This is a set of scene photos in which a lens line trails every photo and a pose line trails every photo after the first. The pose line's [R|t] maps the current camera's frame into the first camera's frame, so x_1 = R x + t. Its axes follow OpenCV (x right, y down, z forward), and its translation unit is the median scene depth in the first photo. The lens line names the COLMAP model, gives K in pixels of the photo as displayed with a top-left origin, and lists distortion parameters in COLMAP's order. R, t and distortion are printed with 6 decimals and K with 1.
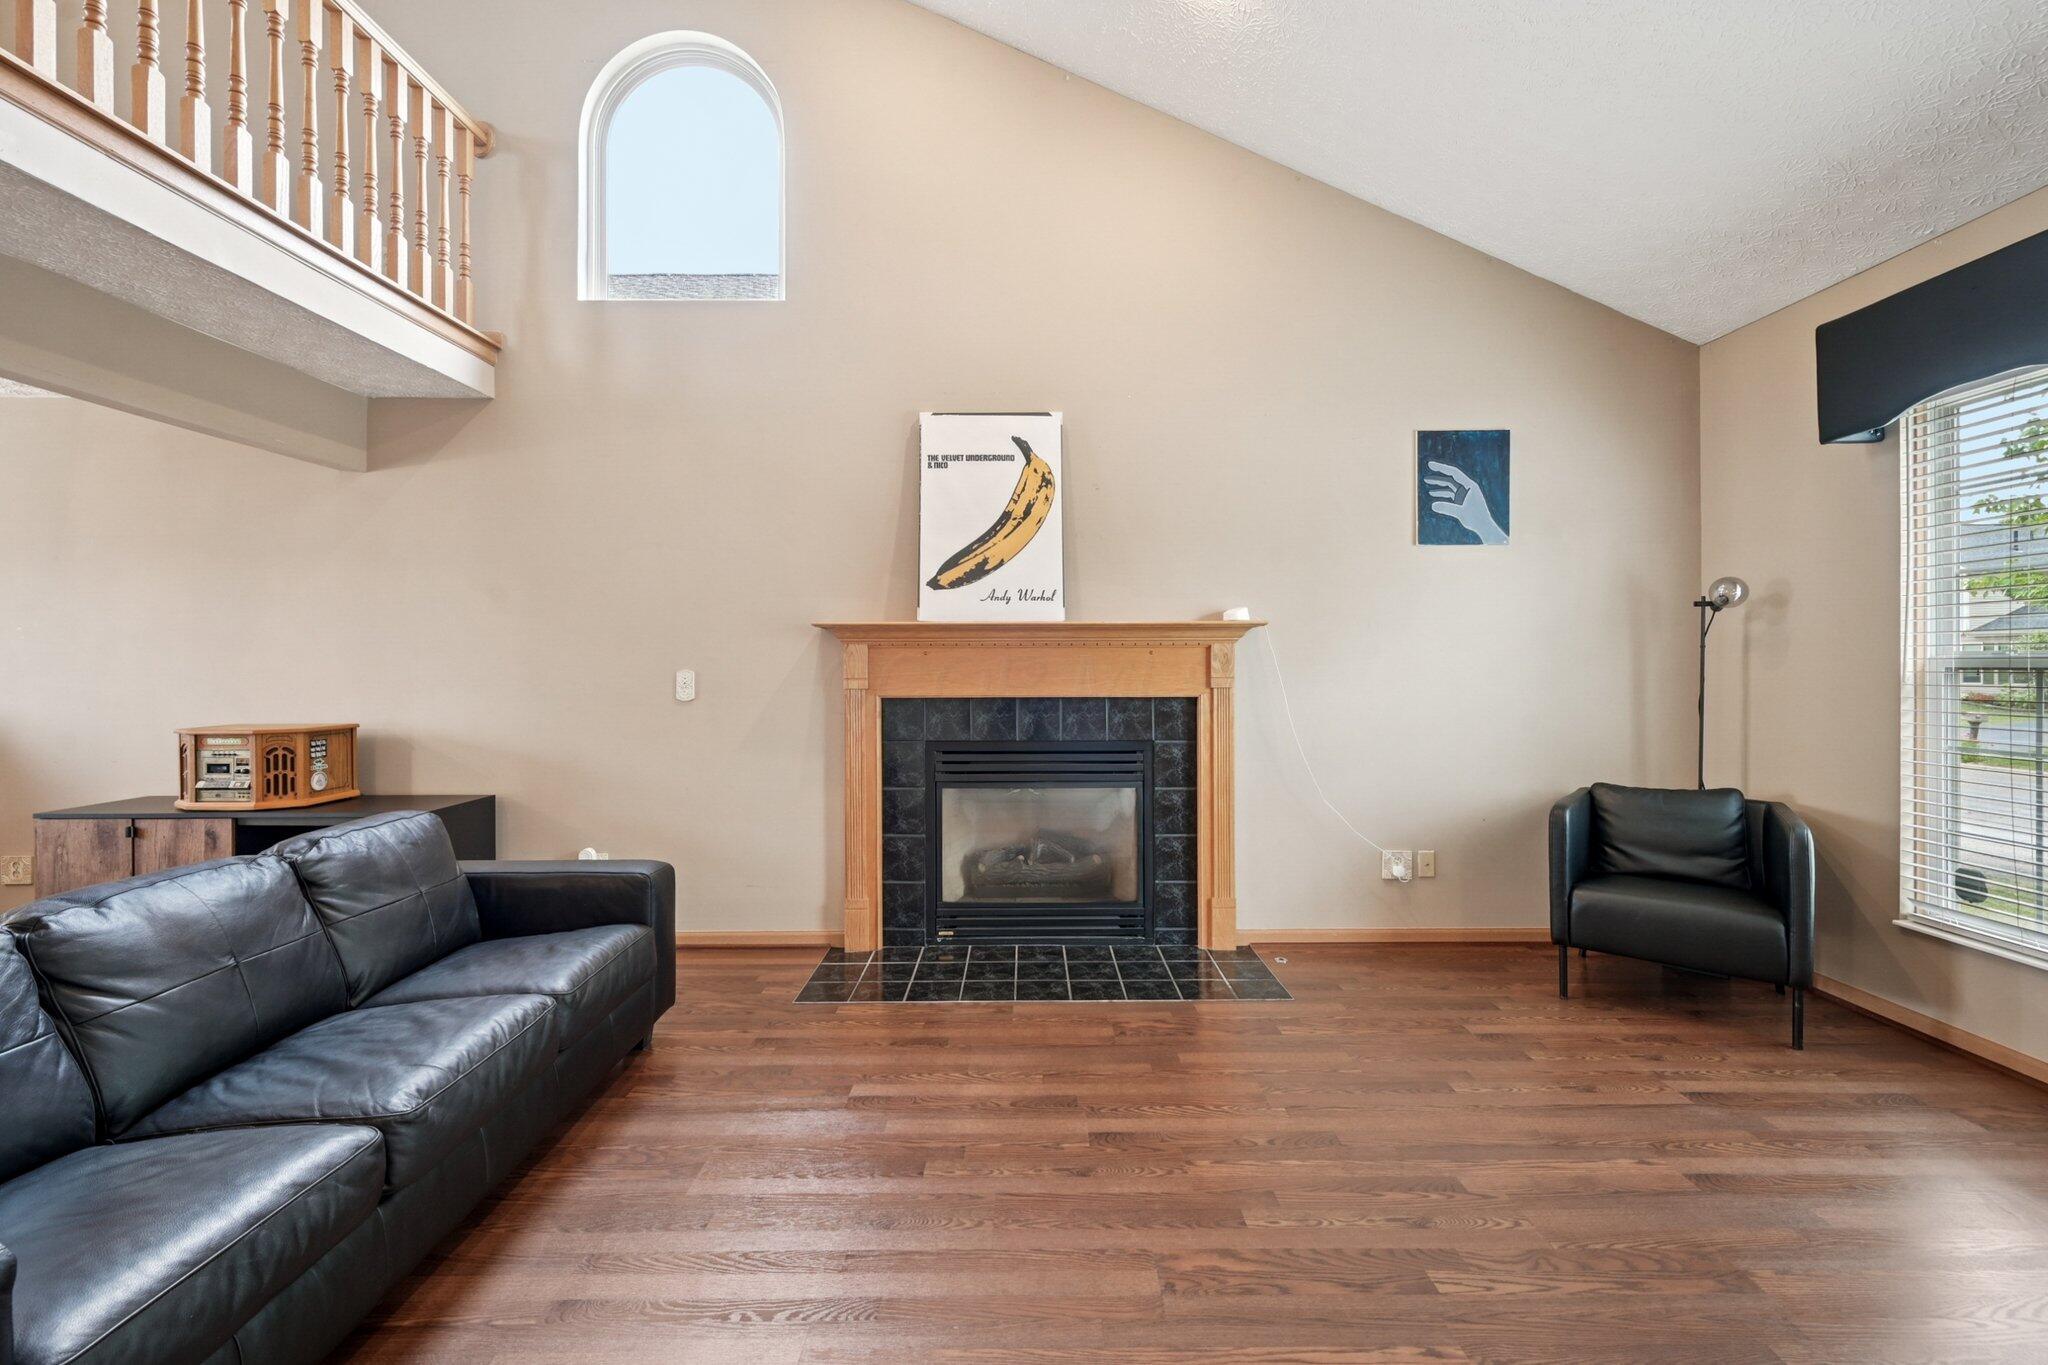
lens RADIAL K [[812.2, 0, 1019.7], [0, 812.2, 679.1], [0, 0, 1]] dist [0.001360, 0.000020]
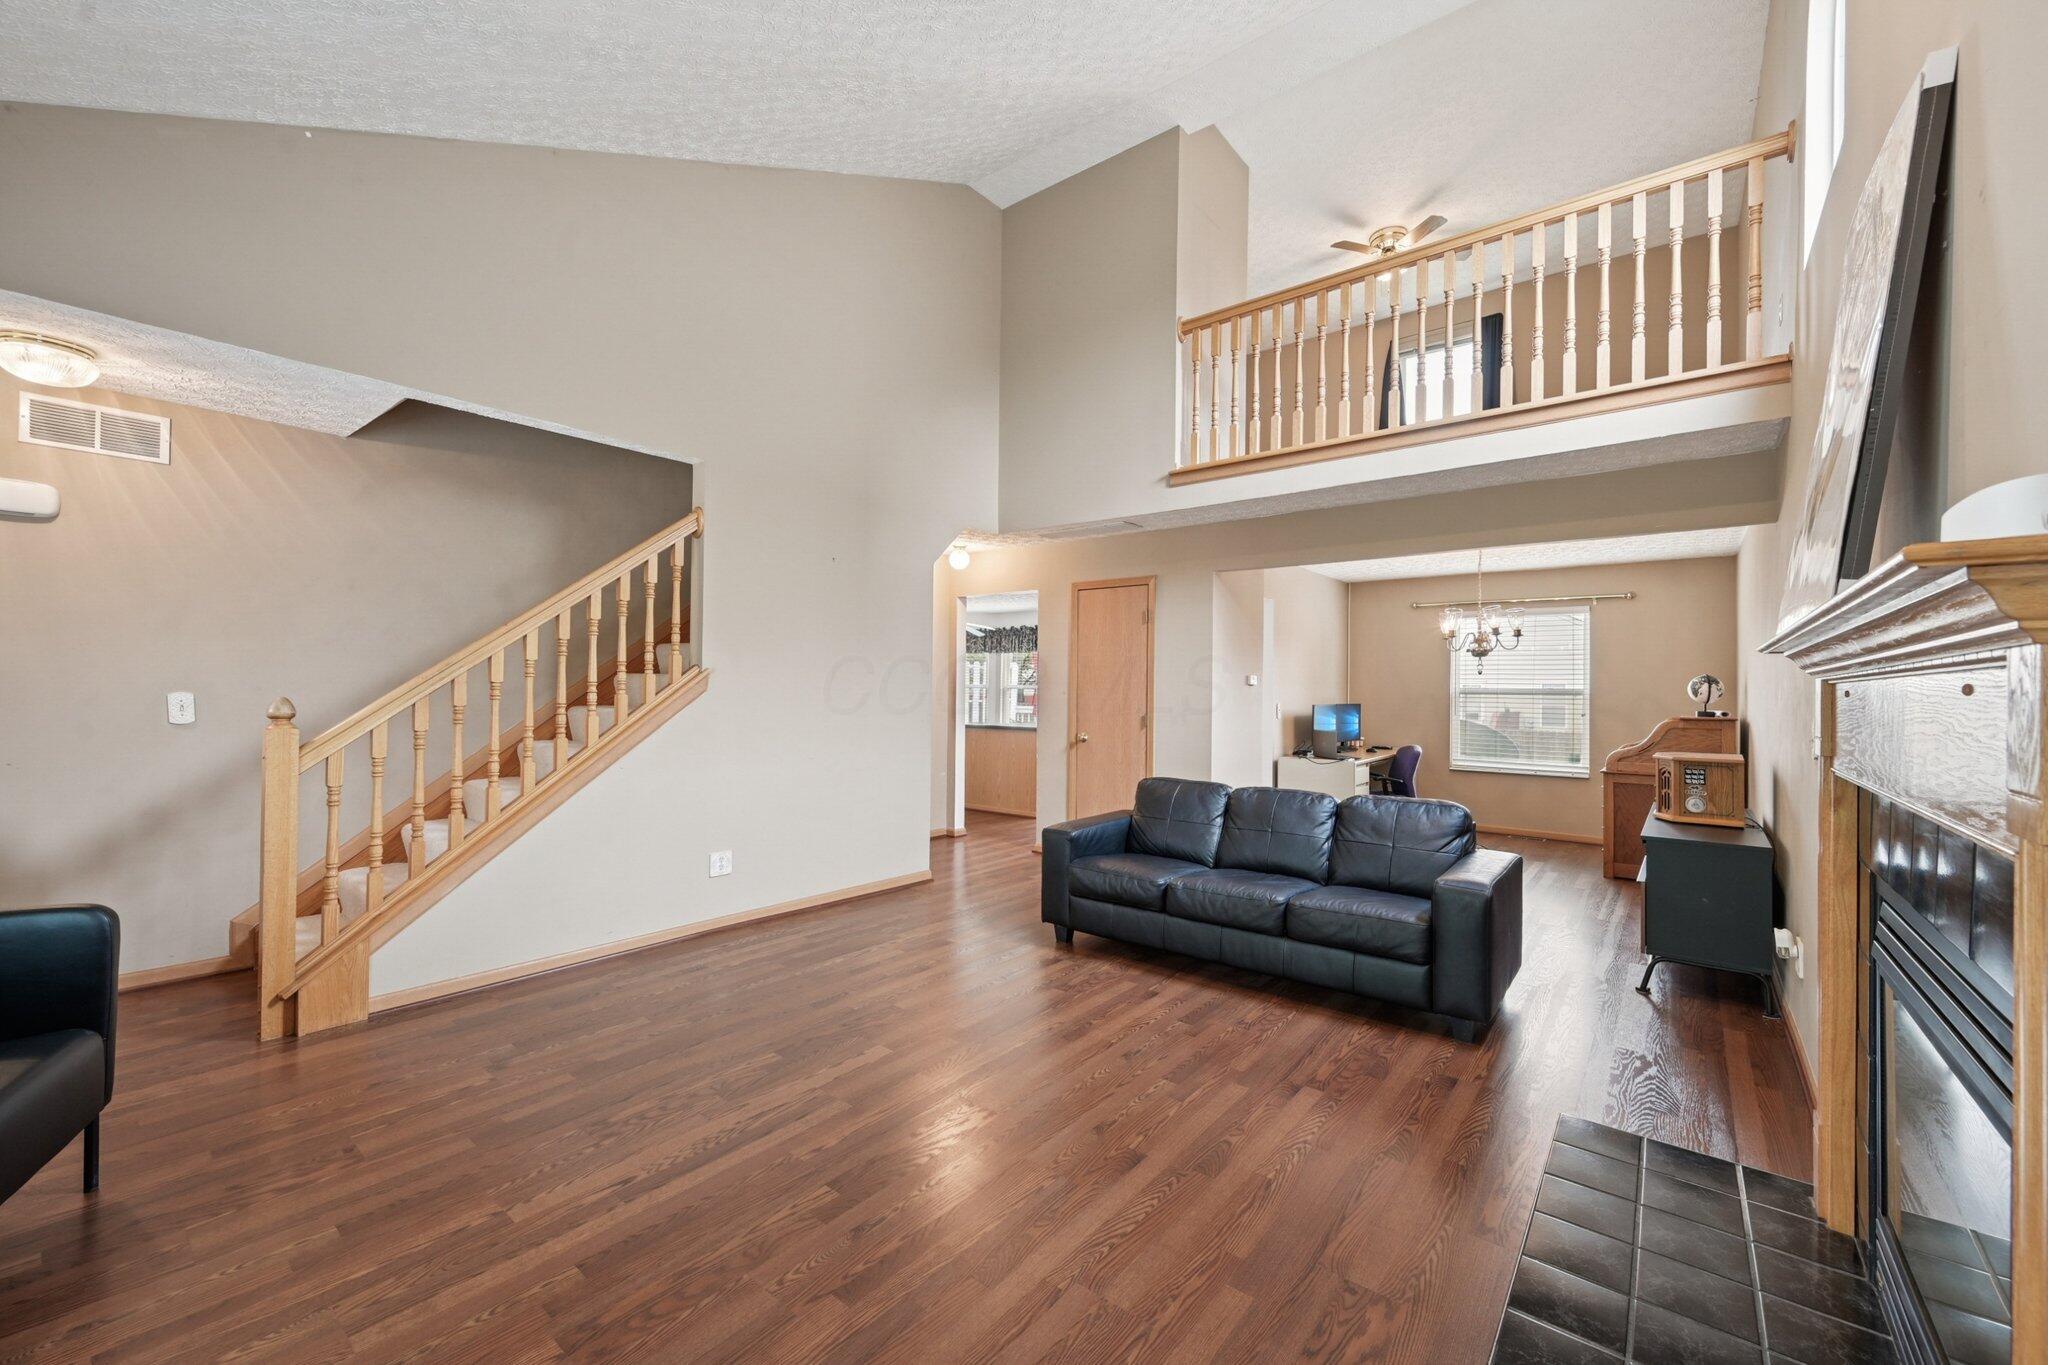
lens RADIAL K [[812.2, 0, 1019.7], [0, 812.2, 679.1], [0, 0, 1]] dist [0.001360, 0.000020]
pose [[-0.620825, -0.017391, -0.783756, 0.979797], [-0.031668, 0.999494, 0.002907, -0.038852], [0.783310, 0.026625, -0.621061, 1.468041]]
